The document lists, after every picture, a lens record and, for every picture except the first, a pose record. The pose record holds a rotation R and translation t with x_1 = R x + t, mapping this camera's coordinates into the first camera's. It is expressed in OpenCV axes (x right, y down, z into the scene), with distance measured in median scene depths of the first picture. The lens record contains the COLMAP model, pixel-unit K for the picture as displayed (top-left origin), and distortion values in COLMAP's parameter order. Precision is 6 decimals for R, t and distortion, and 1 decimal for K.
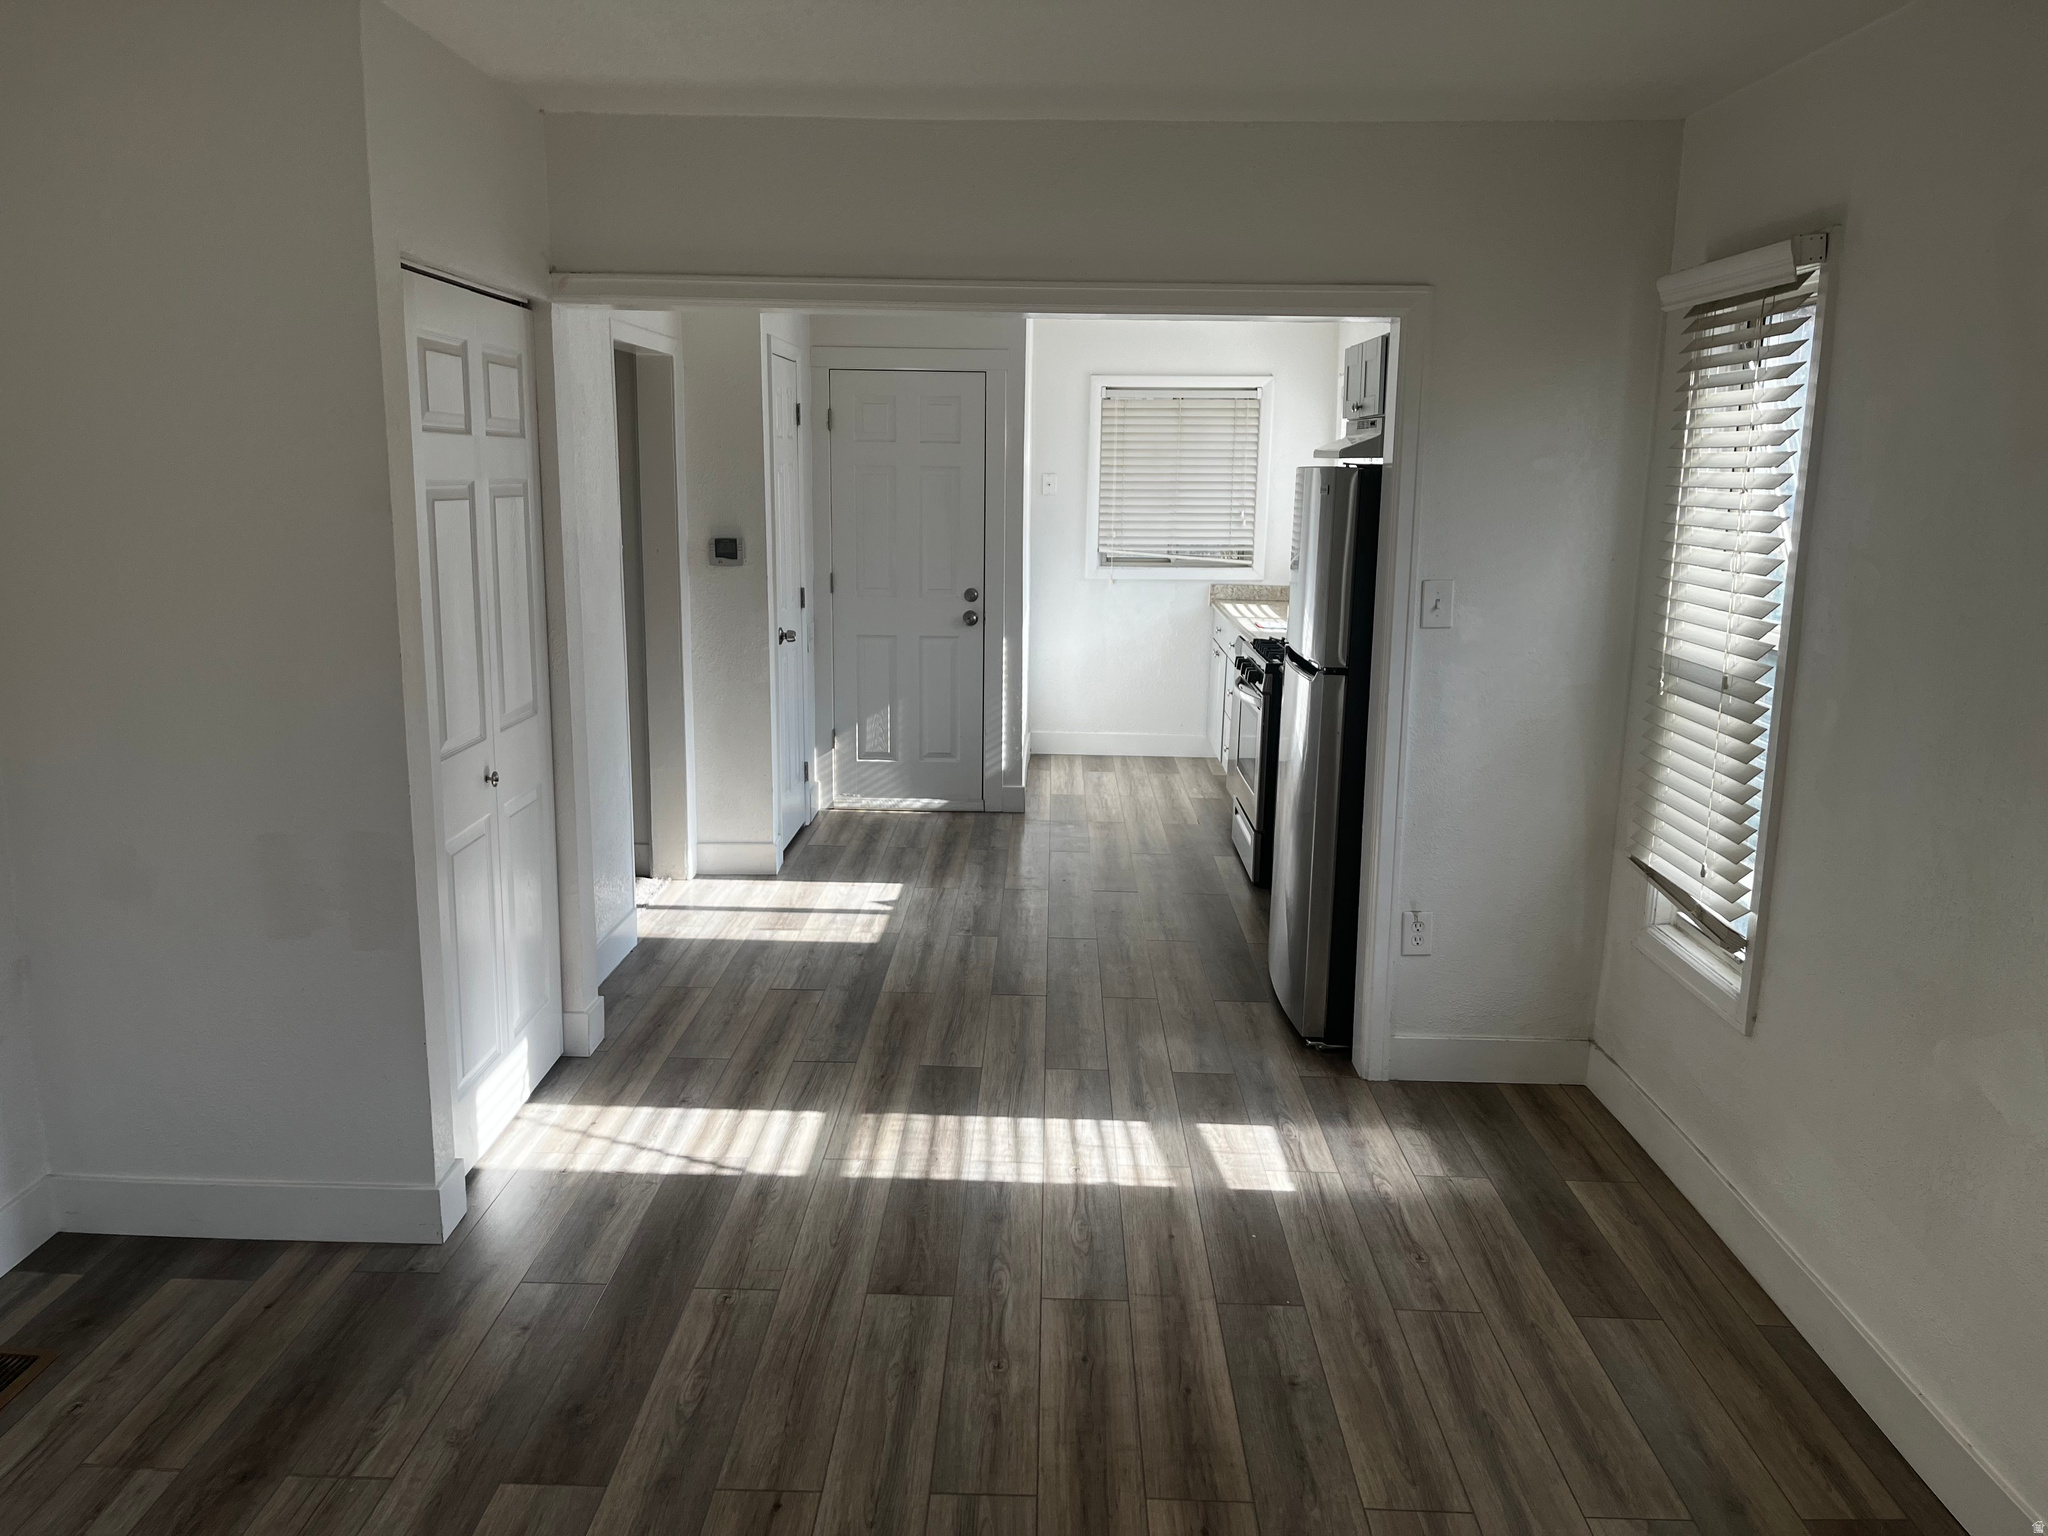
lens RADIAL K [[1546.8, 0, 995.9], [0, 1546.8, 760.7], [0, 0, 1]] dist [0.035920, -0.035578]
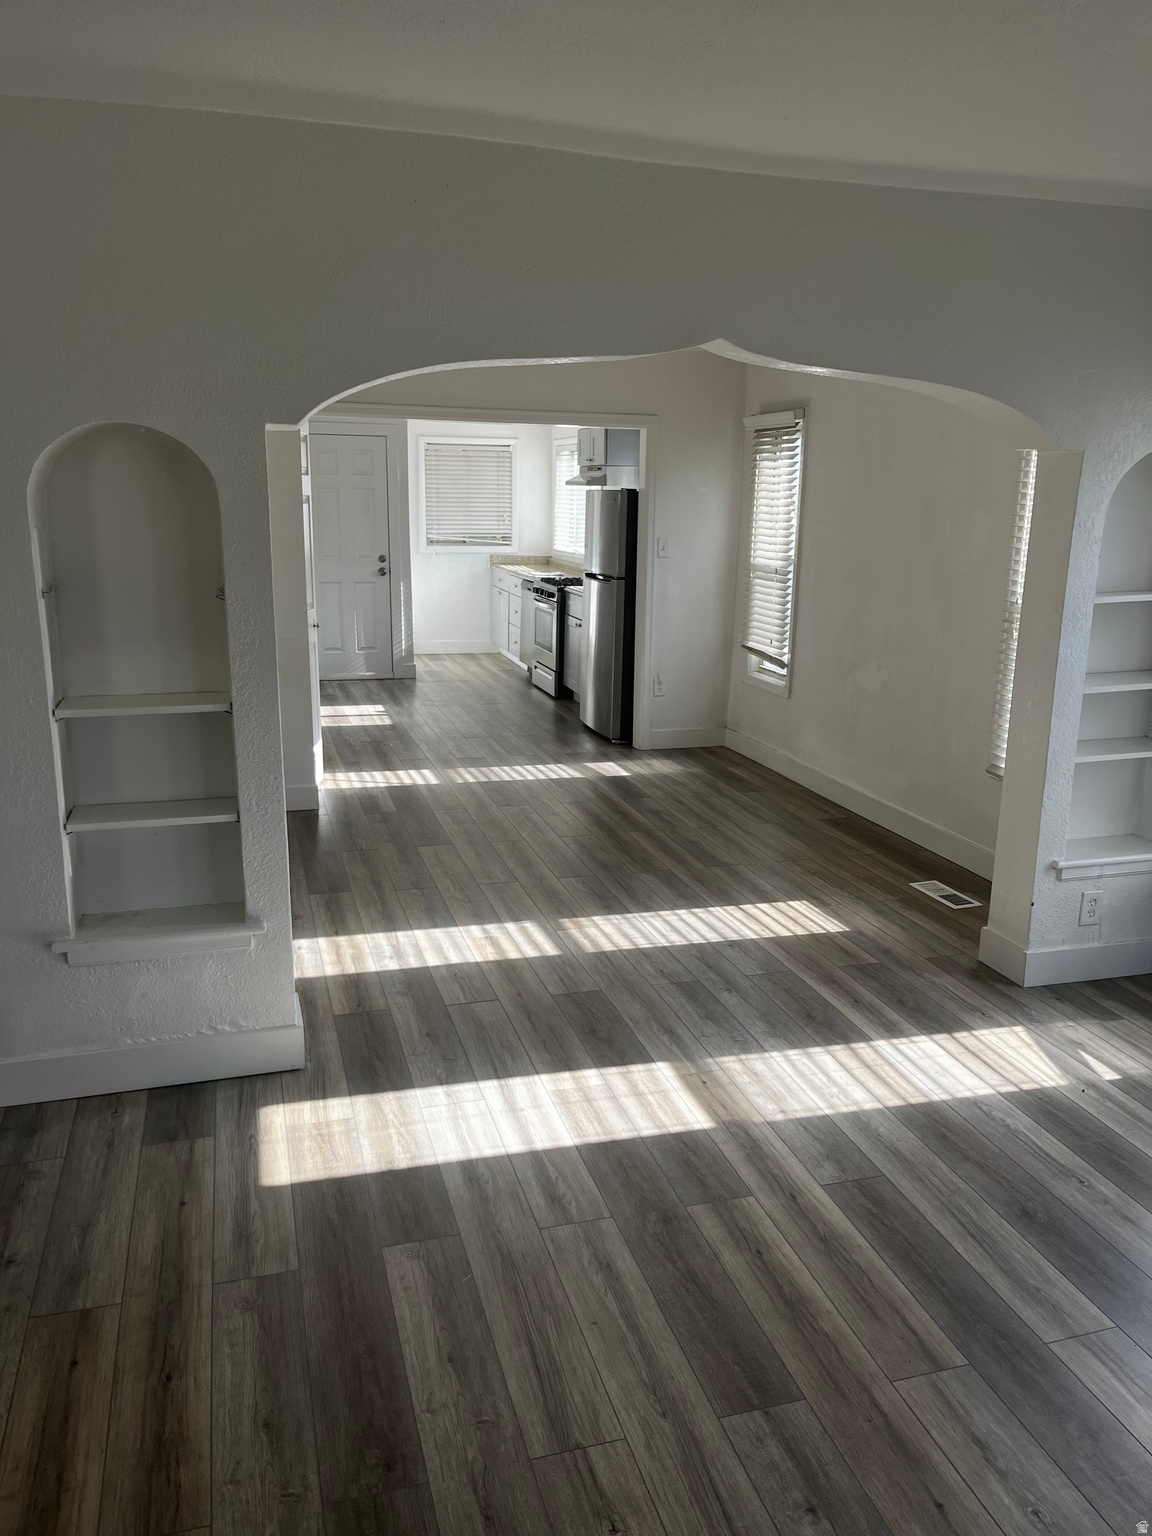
lens RADIAL K [[1160.1, 0, 577.3], [0, 1160.1, 772.5], [0, 0, 1]] dist [0.035920, -0.035578]
pose [[0.948325, -0.070214, 0.309436, -0.439371], [0.054033, 0.996701, 0.060566, 0.135710], [-0.312667, -0.040717, 0.948990, -0.714149]]
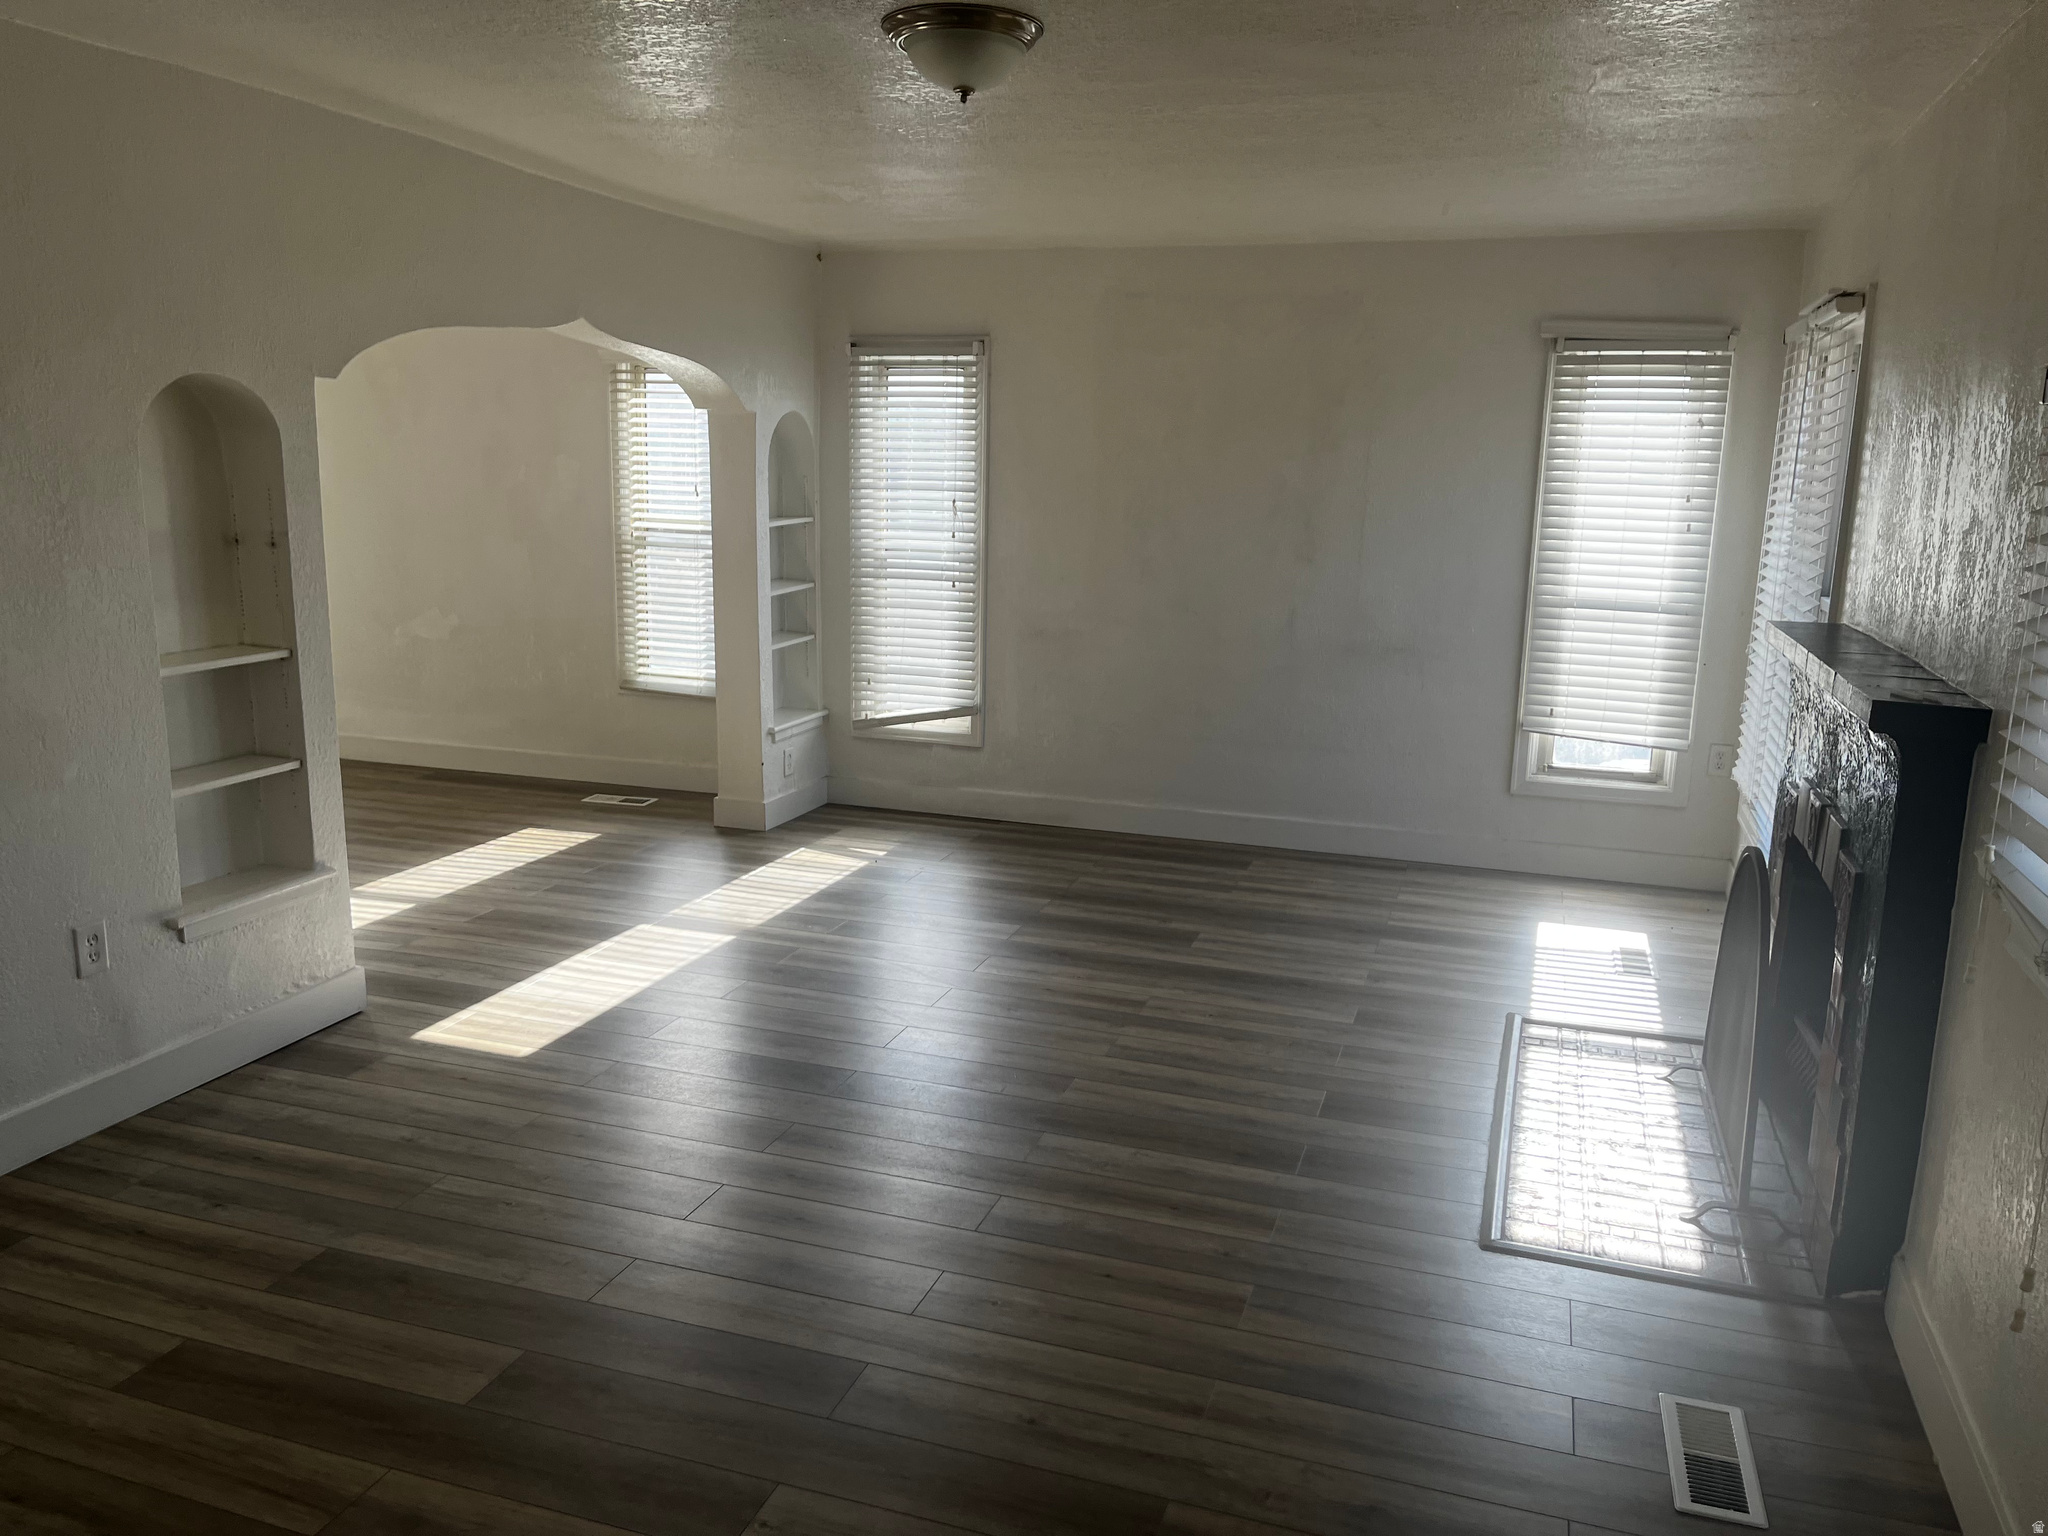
lens RADIAL K [[1546.8, 0, 1027.9], [0, 1546.8, 761.8], [0, 0, 1]] dist [0.035920, -0.035578]
pose [[0.257115, -0.192262, 0.947062, -1.279392], [0.164989, 0.974354, 0.153010, 0.115669], [-0.952192, 0.116914, 0.282242, -0.649247]]
